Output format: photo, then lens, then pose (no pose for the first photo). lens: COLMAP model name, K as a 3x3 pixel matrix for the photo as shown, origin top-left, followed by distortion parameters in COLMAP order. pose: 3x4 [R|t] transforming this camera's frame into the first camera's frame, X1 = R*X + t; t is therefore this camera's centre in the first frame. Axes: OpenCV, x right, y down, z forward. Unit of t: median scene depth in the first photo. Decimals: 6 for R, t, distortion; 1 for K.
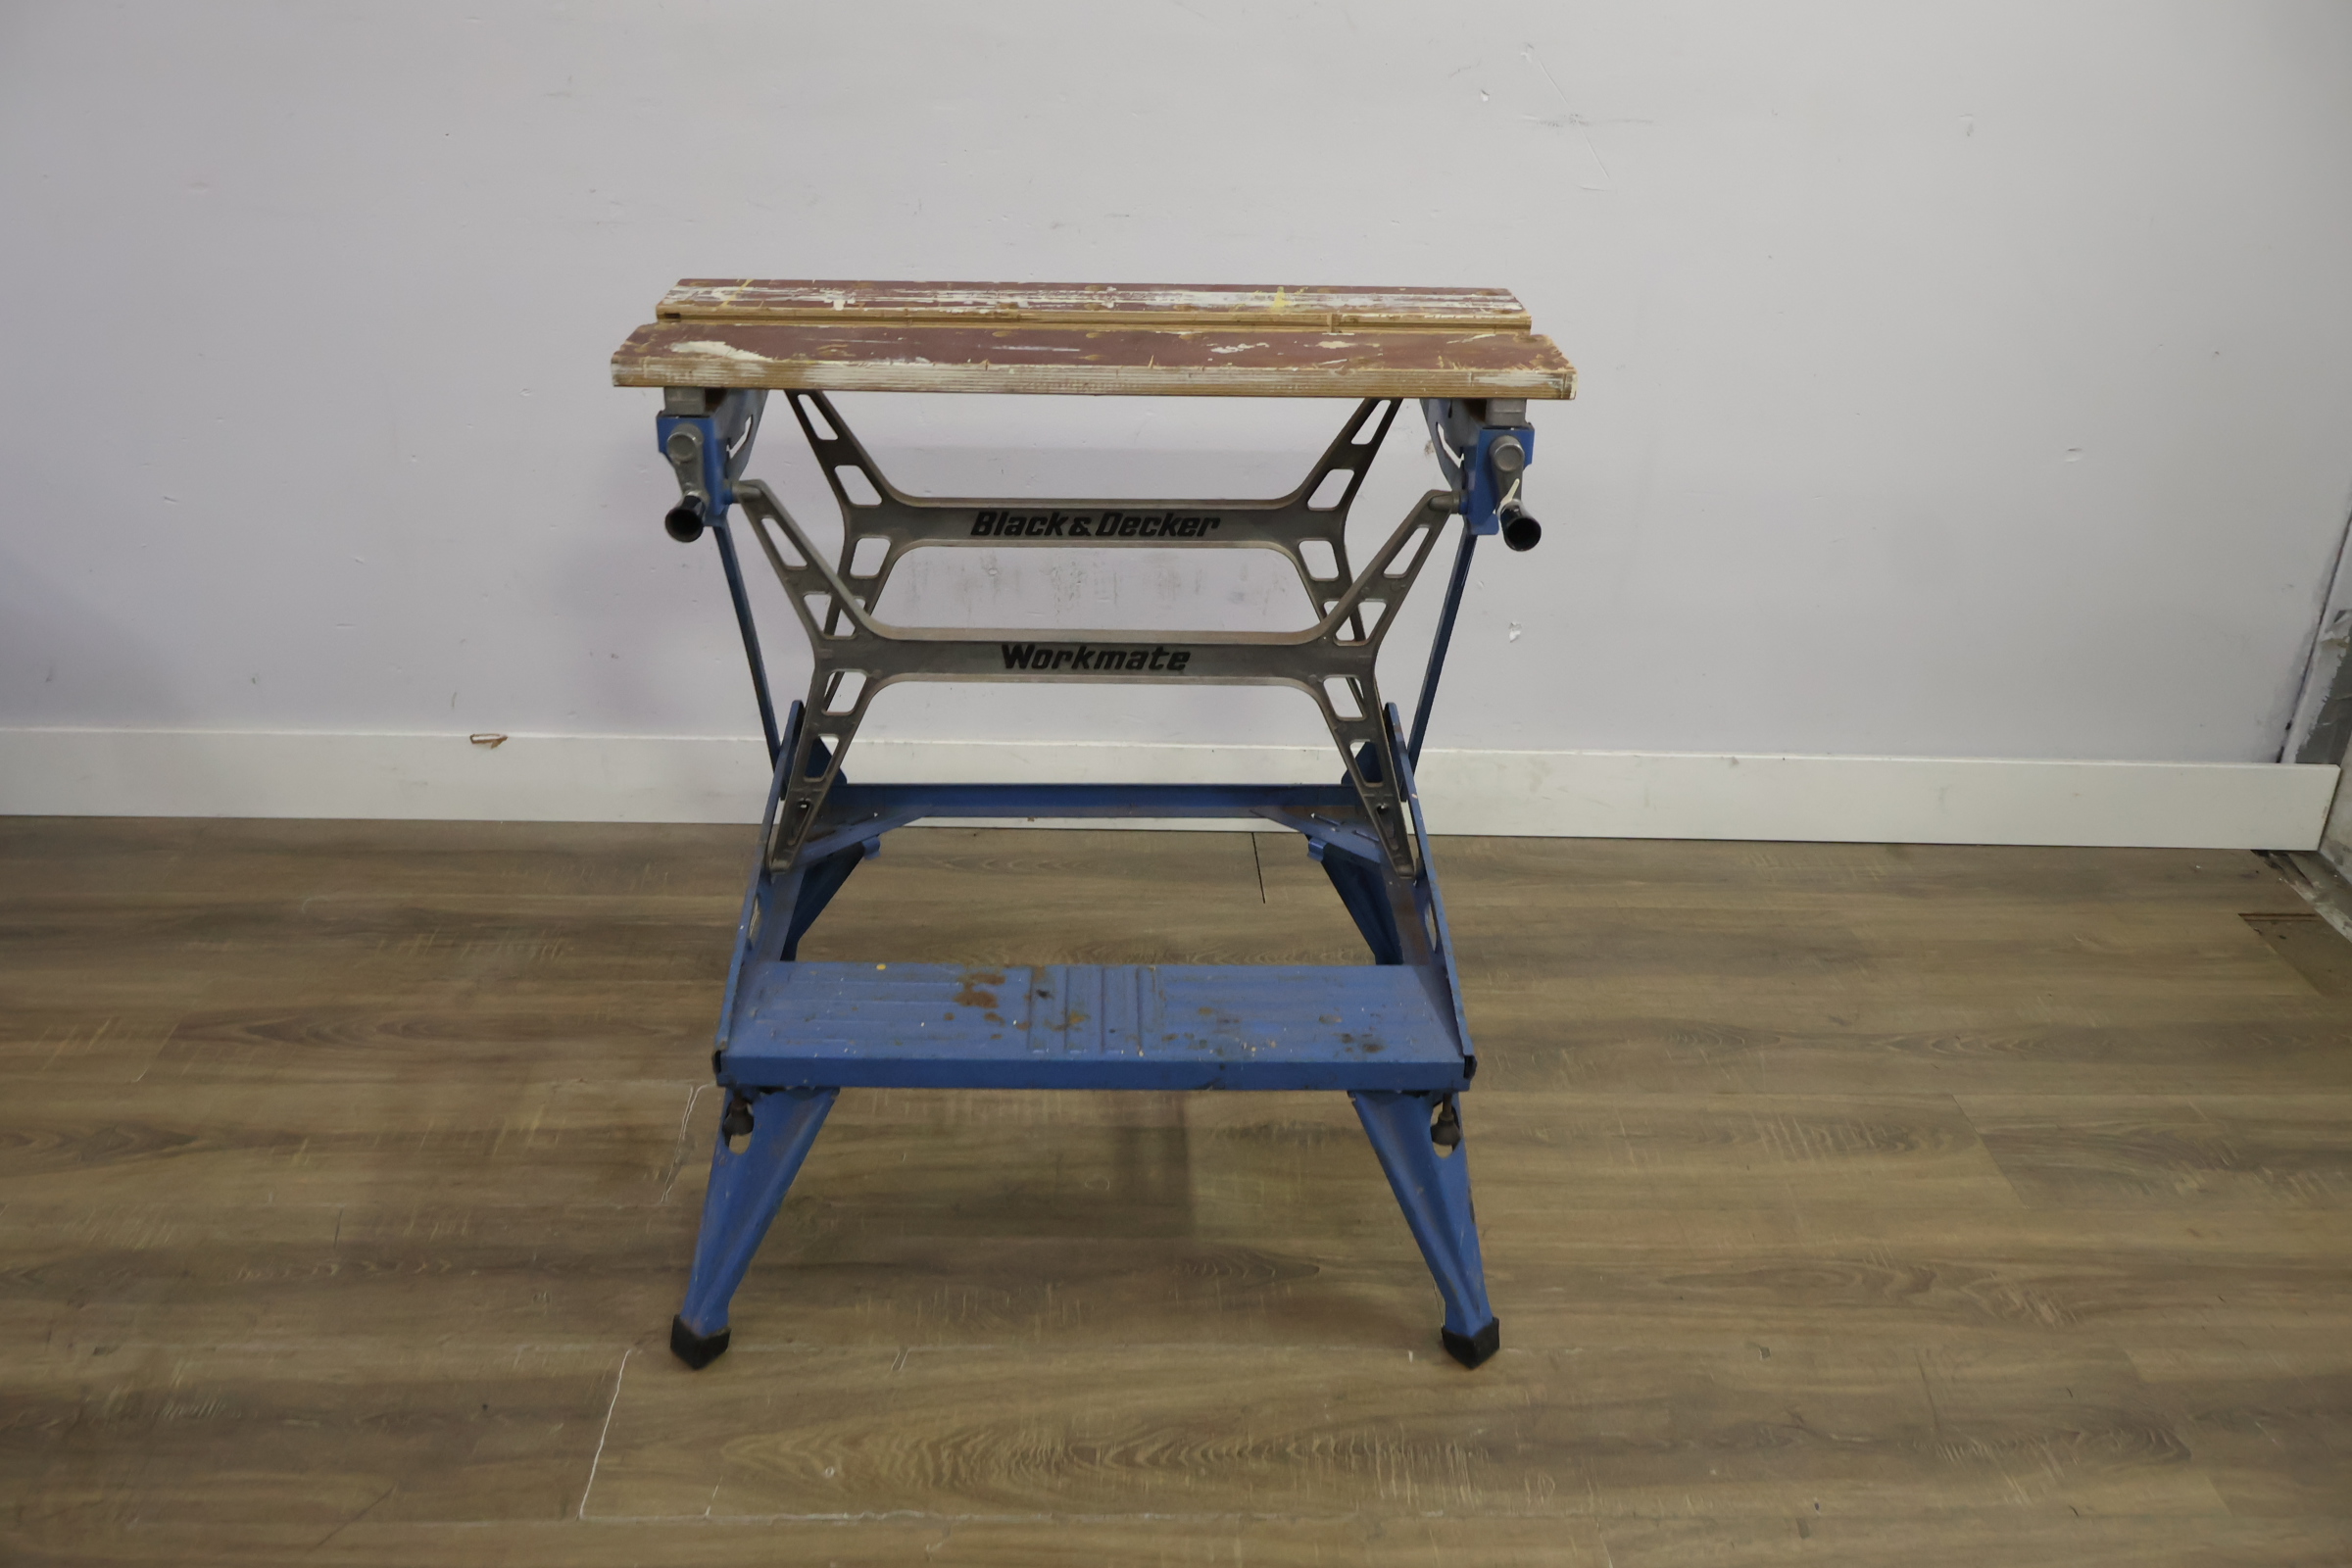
lens RADIAL K [[1979.8, 0, 1180.0], [0, 1979.8, 850.5], [0, 0, 1]] dist [0.002315, -0.001761]
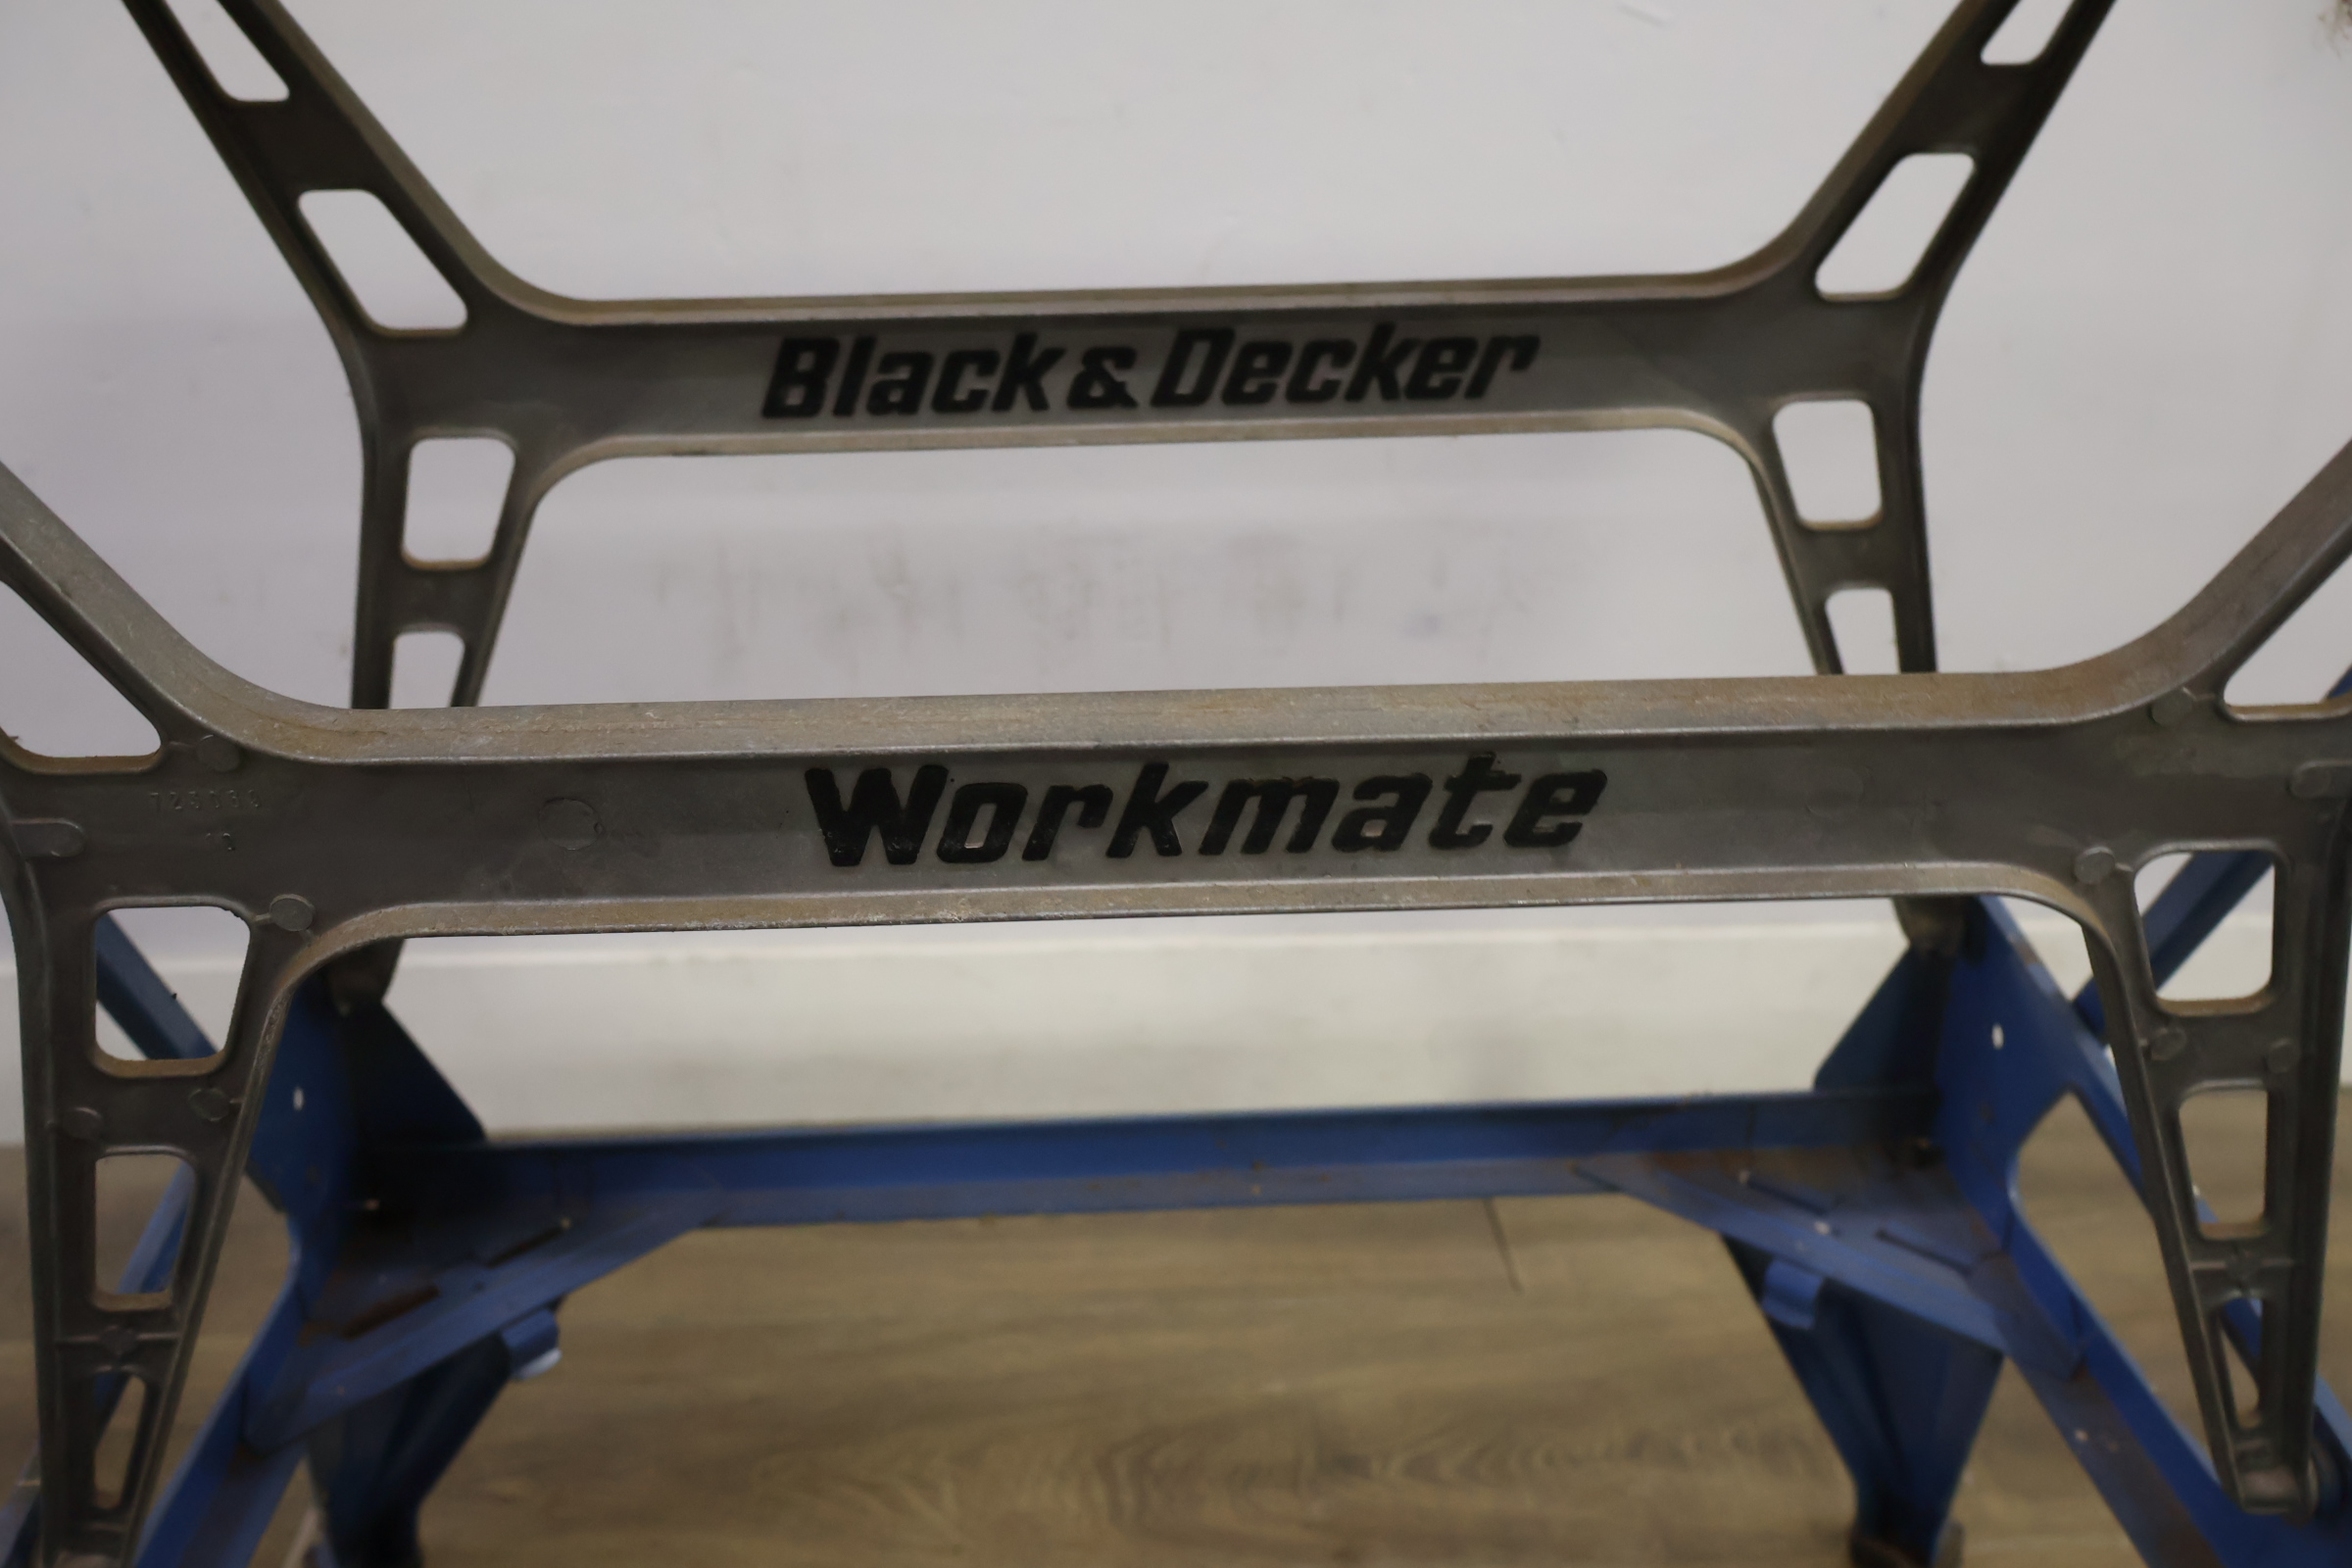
lens RADIAL K [[1979.8, 0, 1157.5], [0, 1979.8, 808.8], [0, 0, 1]] dist [0.002315, -0.001761]
pose [[0.999313, -0.036439, -0.006757, -0.043285], [0.035961, 0.997495, -0.060915, -0.077053], [0.008960, 0.060631, 0.998120, 0.707517]]
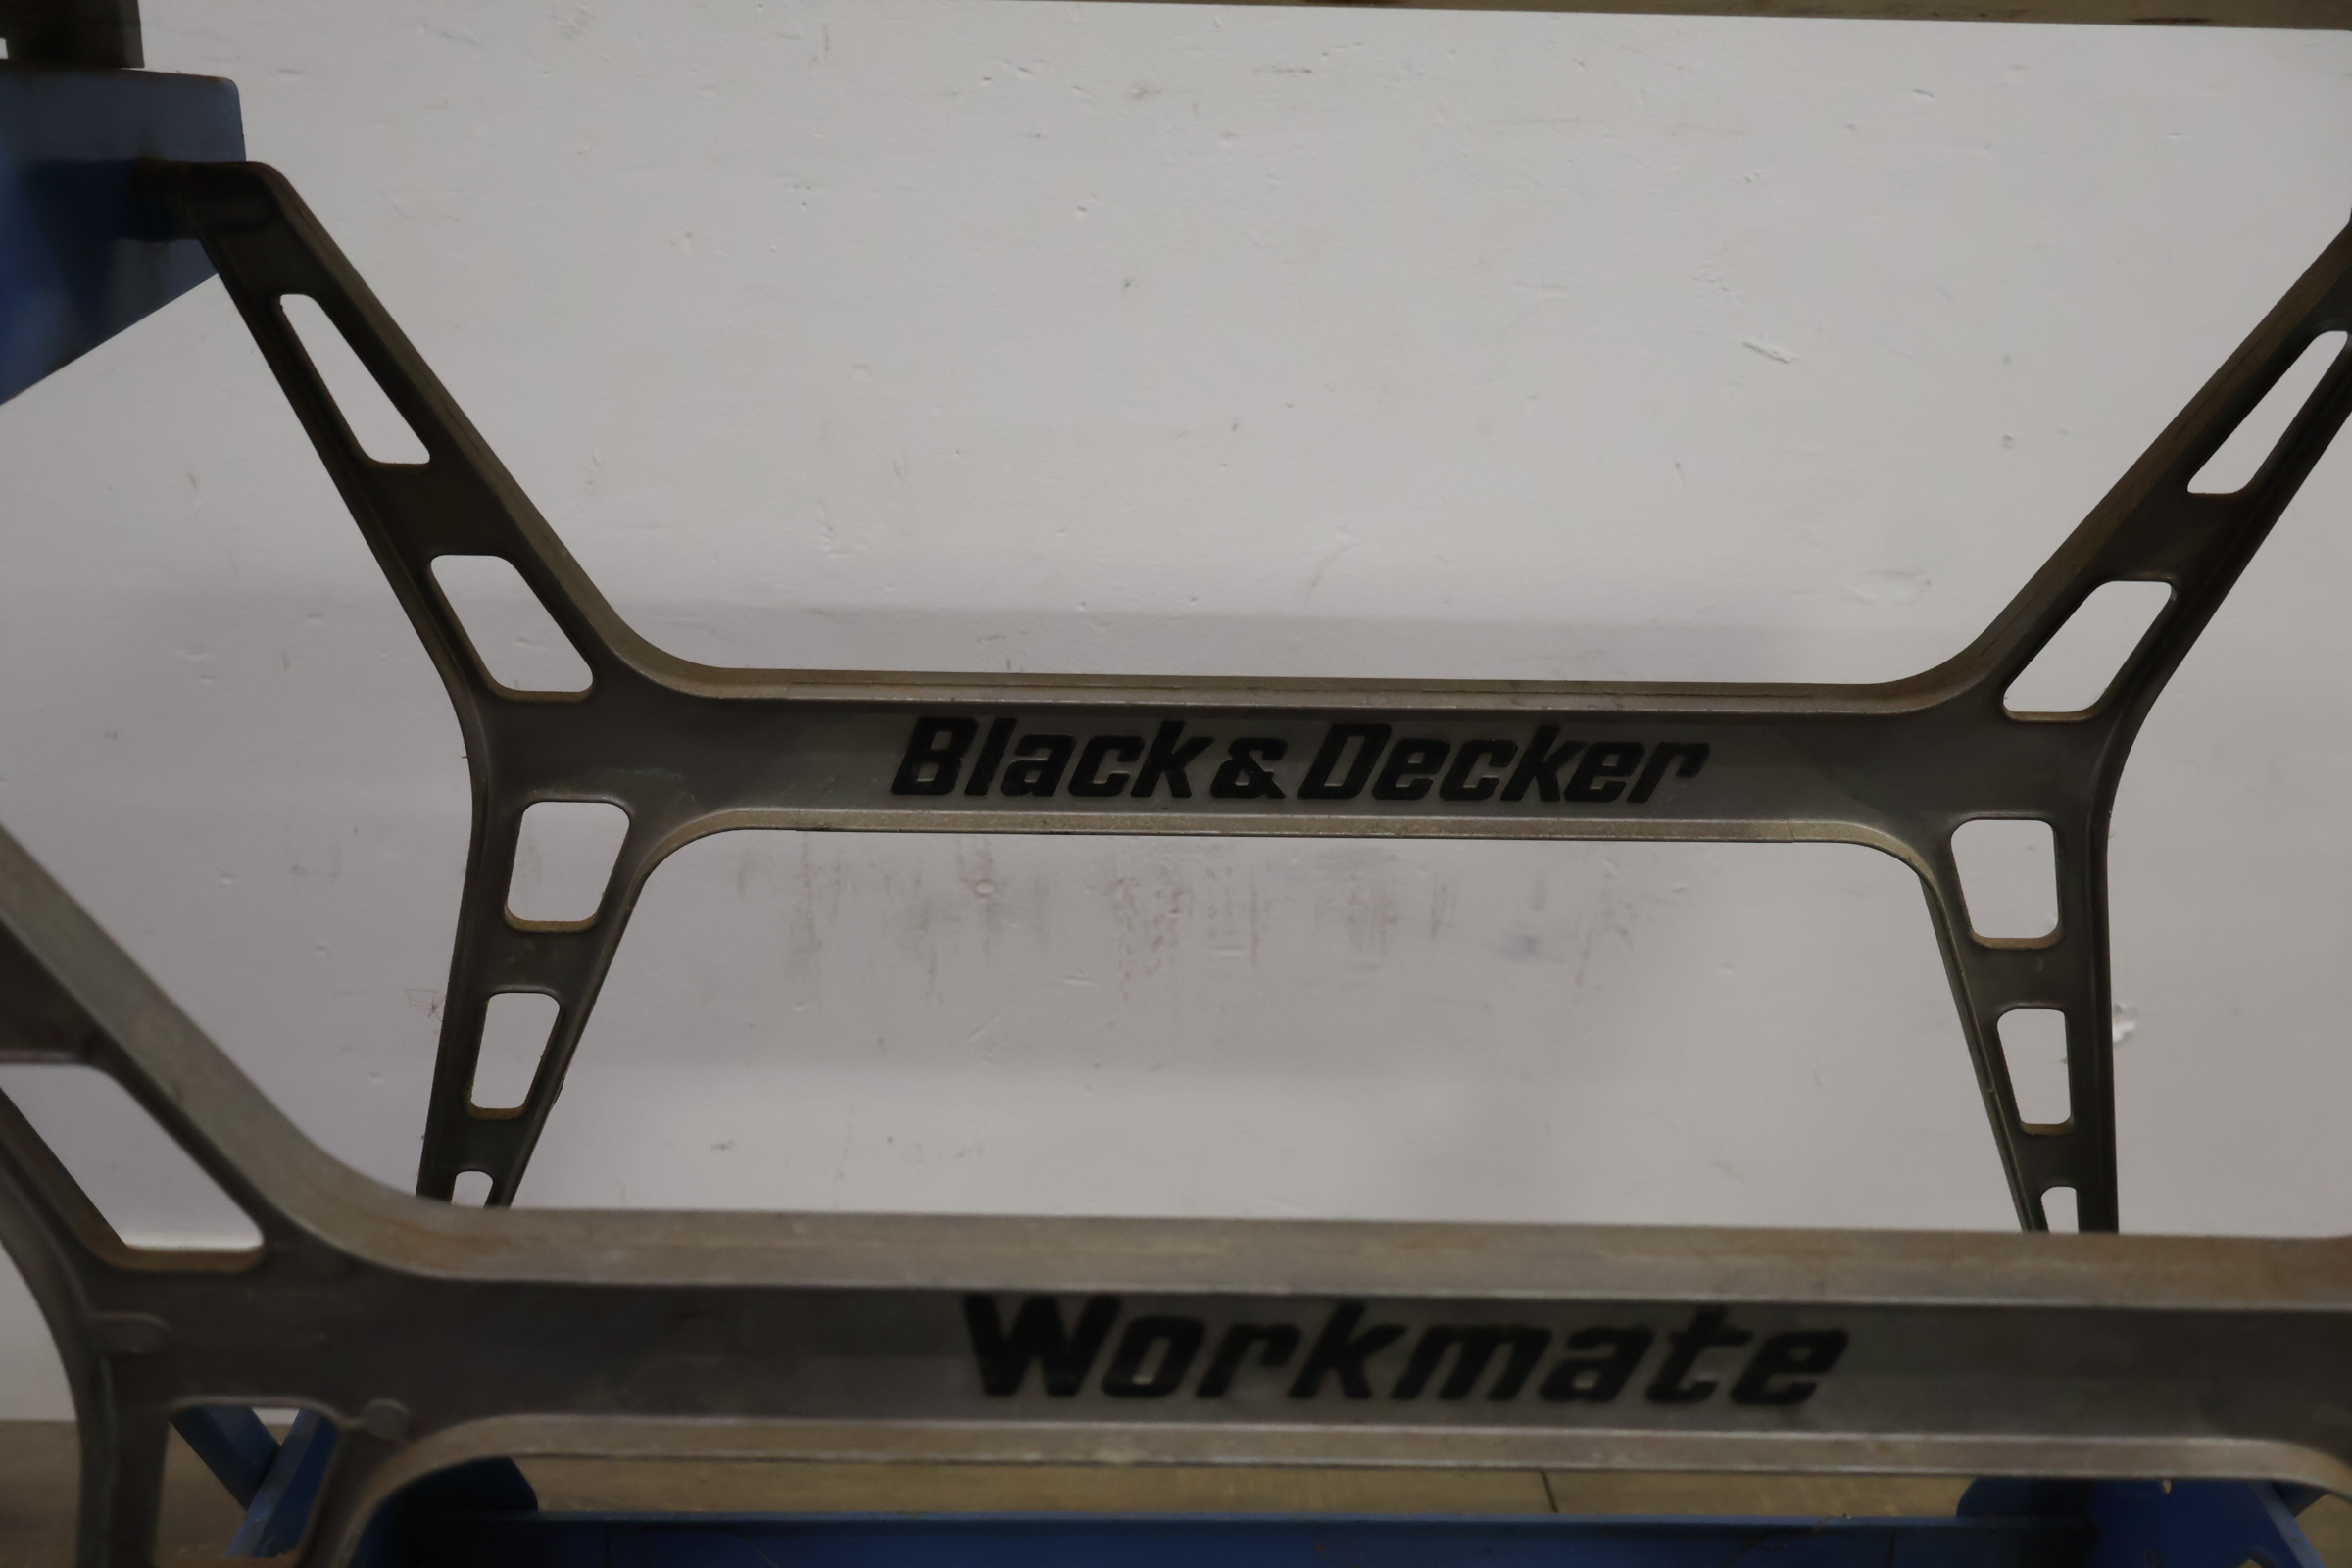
lens RADIAL K [[1979.8, 0, 1162.3], [0, 1979.8, 839.6], [0, 0, 1]] dist [0.002315, -0.001761]
pose [[0.999793, 0.007008, -0.019092, -0.059749], [-0.009786, 0.988712, -0.149507, -0.110615], [0.017829, 0.149663, 0.988576, 0.722666]]
